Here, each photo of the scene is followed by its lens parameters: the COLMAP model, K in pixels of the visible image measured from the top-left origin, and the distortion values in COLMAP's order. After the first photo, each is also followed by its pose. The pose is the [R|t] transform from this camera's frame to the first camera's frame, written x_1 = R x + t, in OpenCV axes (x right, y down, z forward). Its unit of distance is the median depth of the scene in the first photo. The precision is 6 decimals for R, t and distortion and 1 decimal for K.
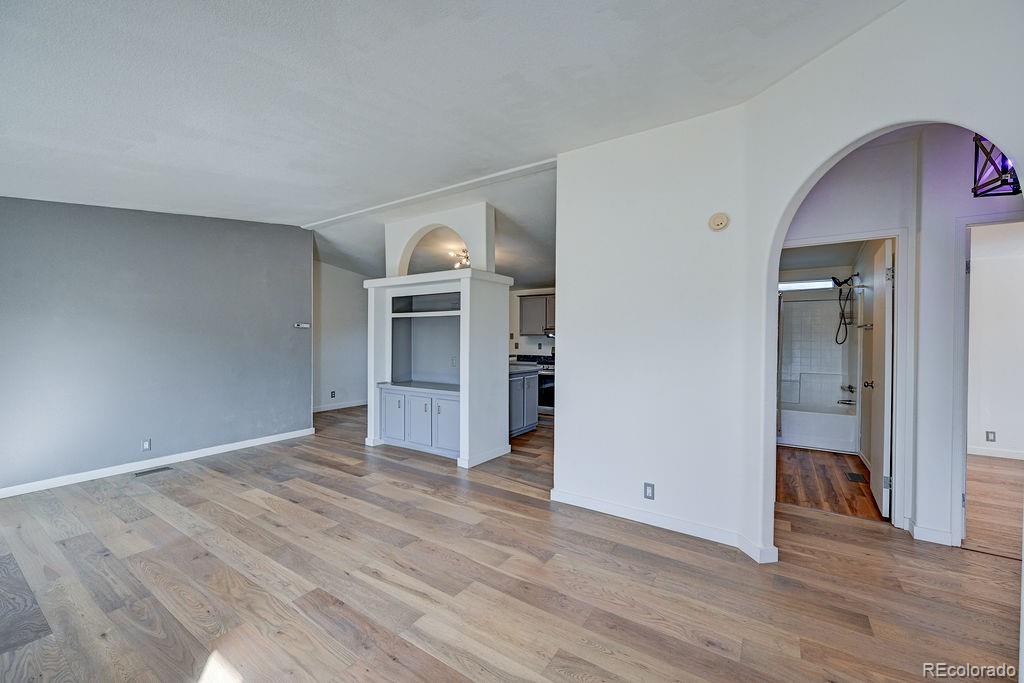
lens RADIAL K [[403.2, 0, 515.4], [0, 403.2, 342.9], [0, 0, 1]] dist [-0.001122, 0.000845]
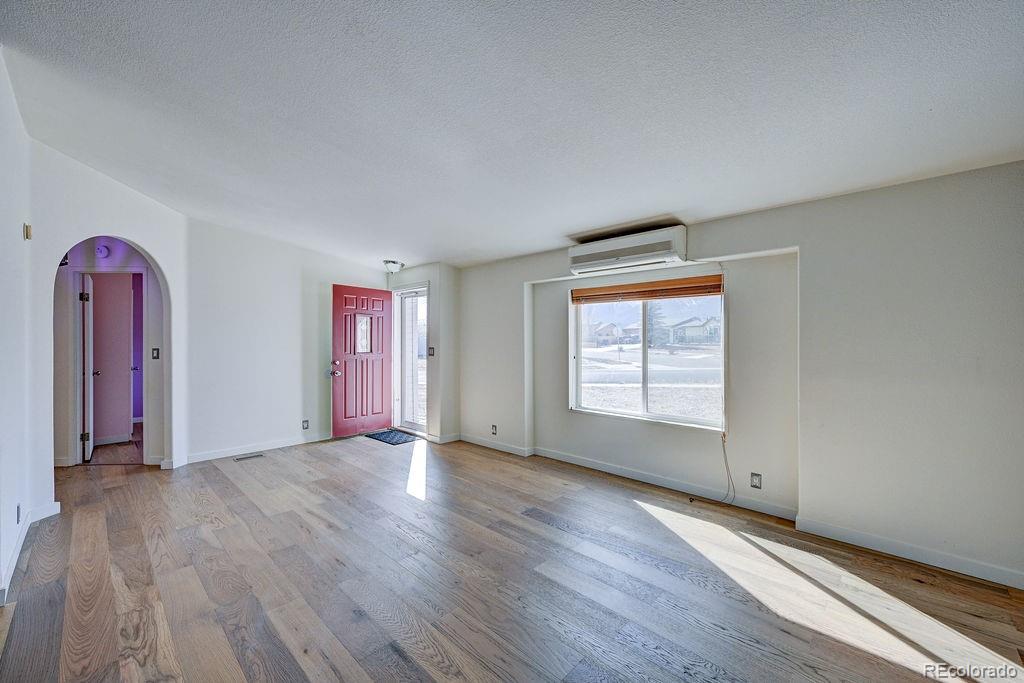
lens RADIAL K [[403.2, 0, 515.4], [0, 403.2, 342.9], [0, 0, 1]] dist [-0.001122, 0.000845]
pose [[-0.984584, -0.004183, 0.174864, -0.653020], [-0.001177, 0.999850, 0.017292, -0.015651], [-0.174910, 0.016819, -0.984441, 1.225365]]
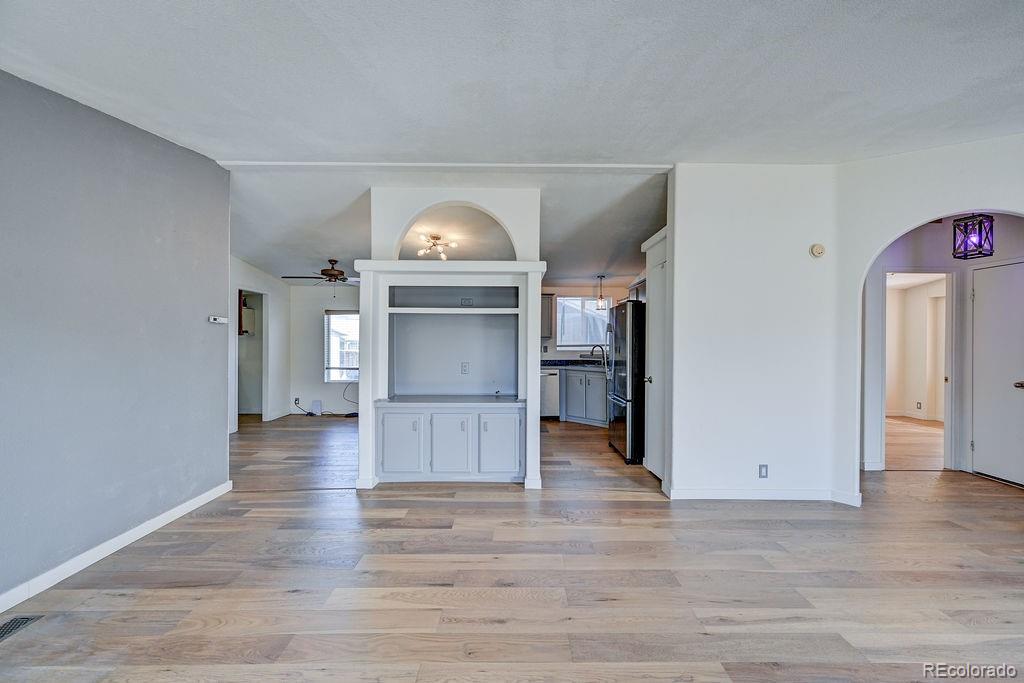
lens RADIAL K [[403.2, 0, 515.4], [0, 403.2, 342.9], [0, 0, 1]] dist [-0.001122, 0.000845]
pose [[0.833162, -0.002142, 0.553025, -0.673692], [0.004619, 0.999985, -0.003085, -0.004286], [-0.553009, 0.005124, 0.833159, 0.307782]]
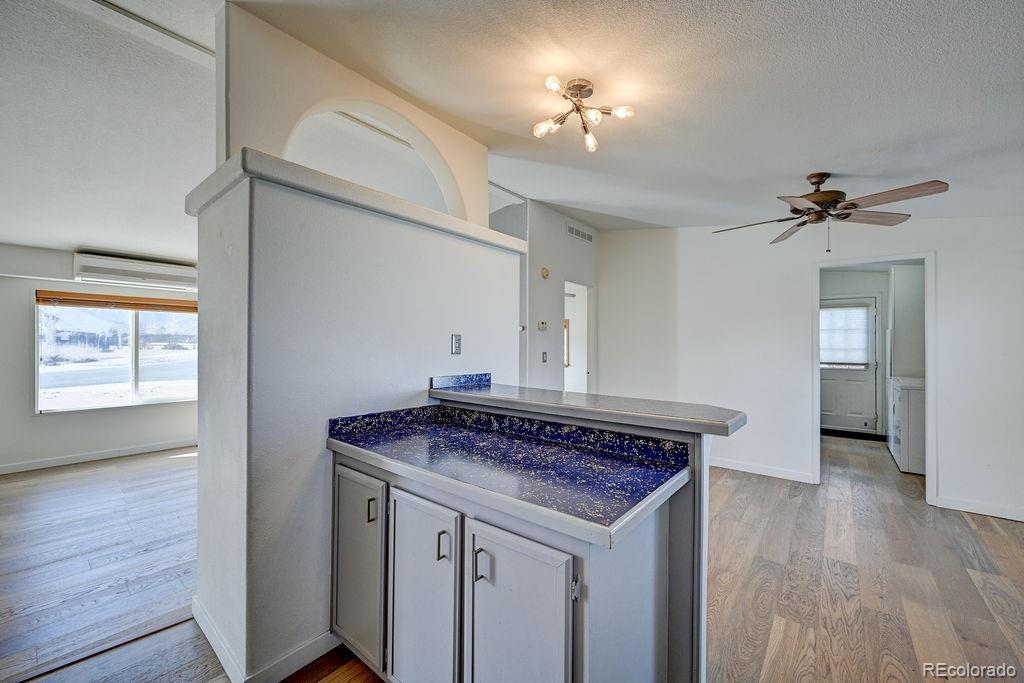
lens RADIAL K [[403.2, 0, 515.4], [0, 403.2, 342.9], [0, 0, 1]] dist [-0.001122, 0.000845]
pose [[-0.097615, -0.007979, -0.995192, 0.337229], [-0.015234, 0.999863, -0.006522, -0.012785], [0.995108, 0.014525, -0.097723, 1.479041]]
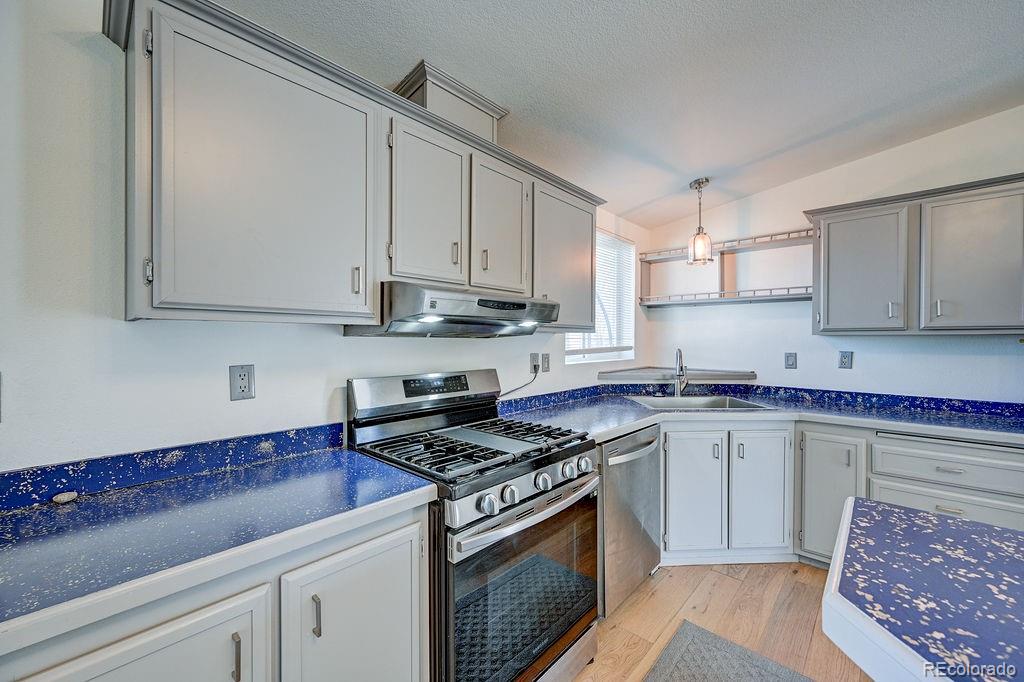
lens RADIAL K [[403.2, 0, 515.4], [0, 403.2, 342.4], [0, 0, 1]] dist [-0.001122, 0.000845]
pose [[0.164068, -0.009002, 0.986408, -0.175268], [0.008834, 0.999932, 0.007656, -0.017287], [-0.986410, 0.007458, 0.164136, 1.719360]]
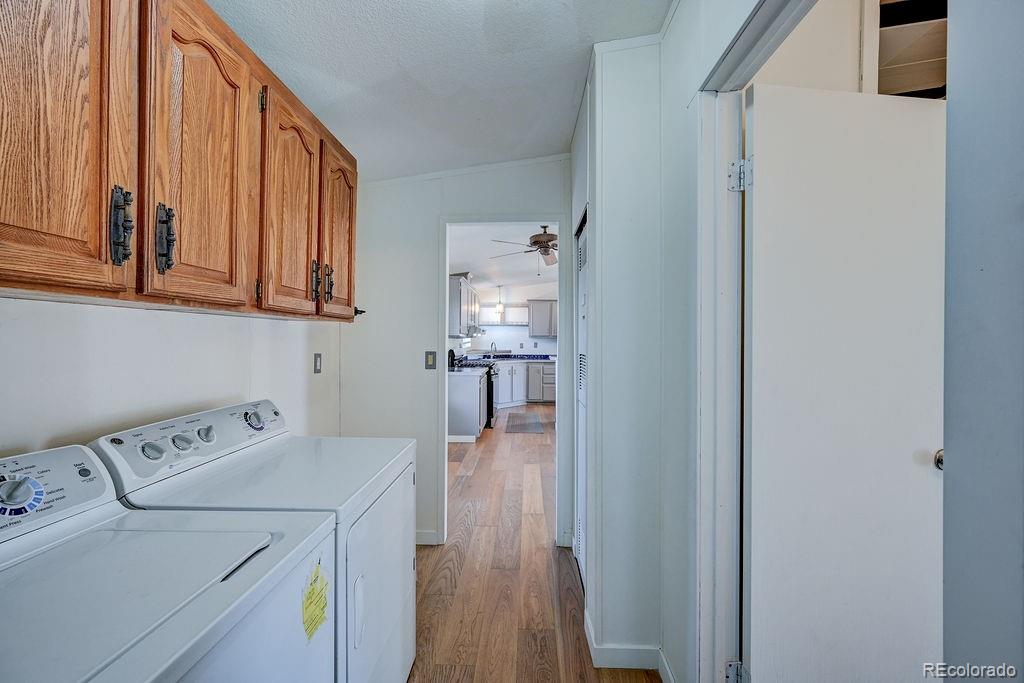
lens RADIAL K [[403.2, 0, 515.4], [0, 403.2, 342.9], [0, 0, 1]] dist [-0.001122, 0.000845]
pose [[-0.520828, -0.013130, 0.853560, -1.242644], [0.003179, 0.999845, 0.017320, -0.028538], [-0.853656, 0.011734, -0.520706, 2.527234]]
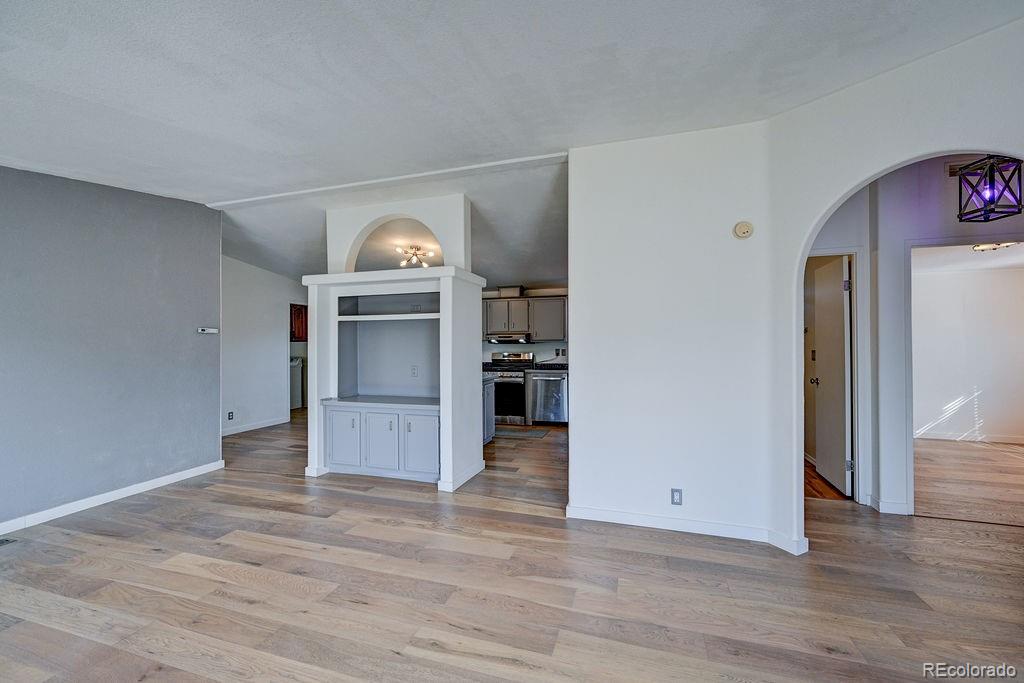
lens RADIAL K [[403.2, 0, 515.4], [0, 403.2, 342.9], [0, 0, 1]] dist [-0.001122, 0.000845]
pose [[0.961028, -0.008783, 0.276311, -0.234137], [0.012720, 0.999841, -0.012458, -0.002403], [-0.276158, 0.015488, 0.960988, 0.111406]]
